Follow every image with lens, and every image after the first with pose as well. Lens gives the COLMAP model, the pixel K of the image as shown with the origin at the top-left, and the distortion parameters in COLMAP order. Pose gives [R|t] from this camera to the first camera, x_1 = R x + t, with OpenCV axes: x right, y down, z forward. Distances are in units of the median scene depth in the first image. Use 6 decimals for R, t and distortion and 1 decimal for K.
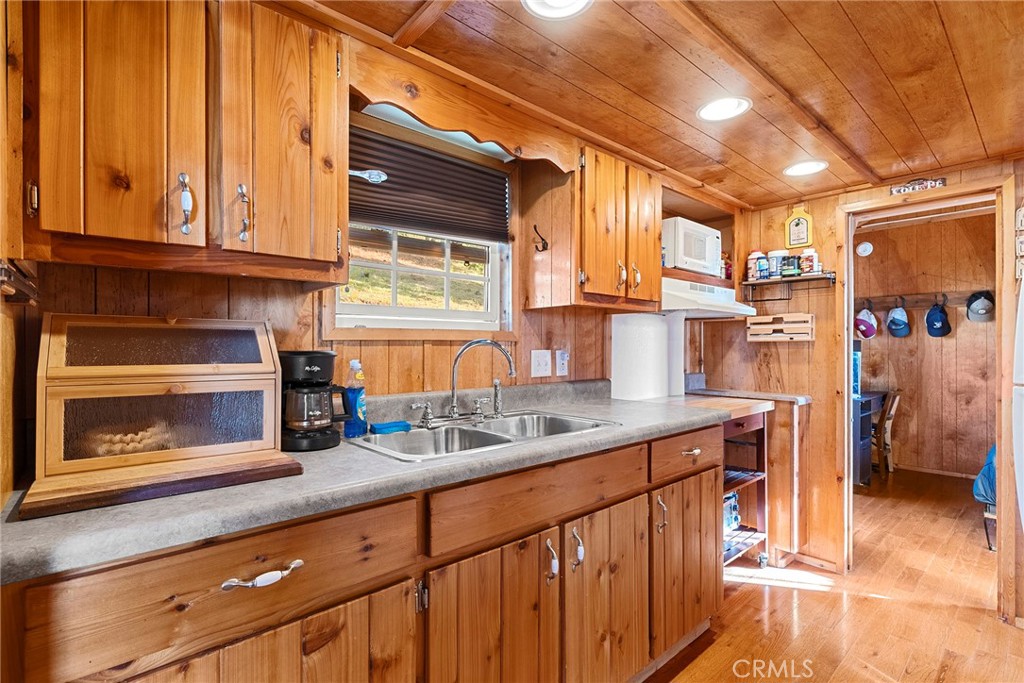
lens RADIAL K [[486.3, 0, 511.4], [0, 486.3, 345.3], [0, 0, 1]] dist [0.000306, -0.000013]
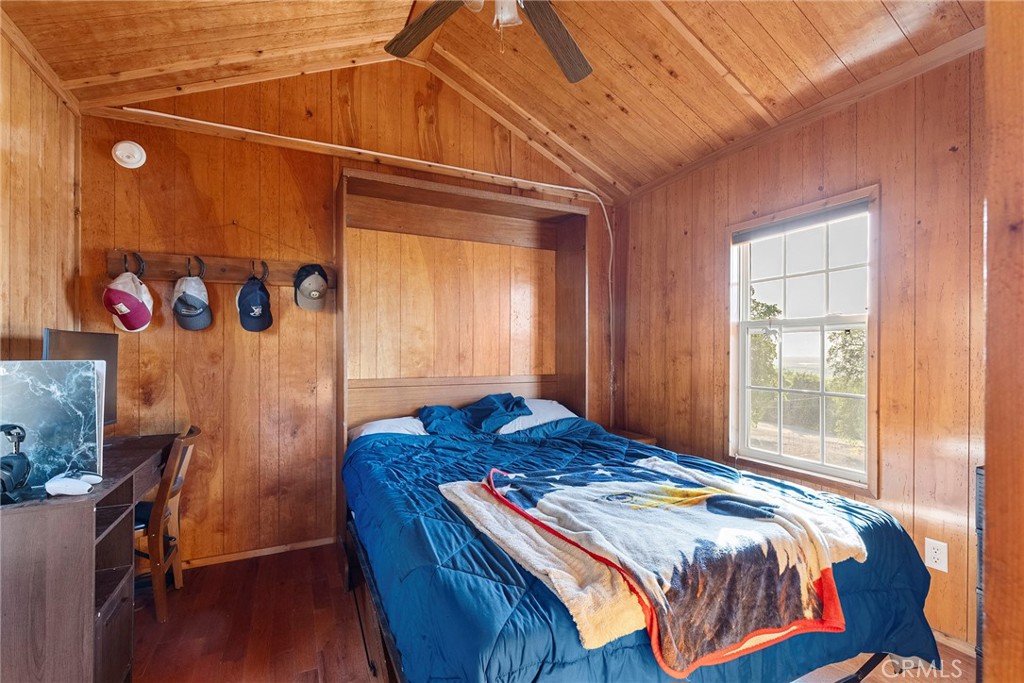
lens RADIAL K [[450.1, 0, 512.2], [0, 450.1, 347.6], [0, 0, 1]] dist [-0.005508, -0.000328]
pose [[0.268364, 0.001186, 0.963317, 0.416597], [-0.004435, 0.999990, 0.000004, 0.001080], [-0.963308, -0.004273, 0.268366, 0.531586]]
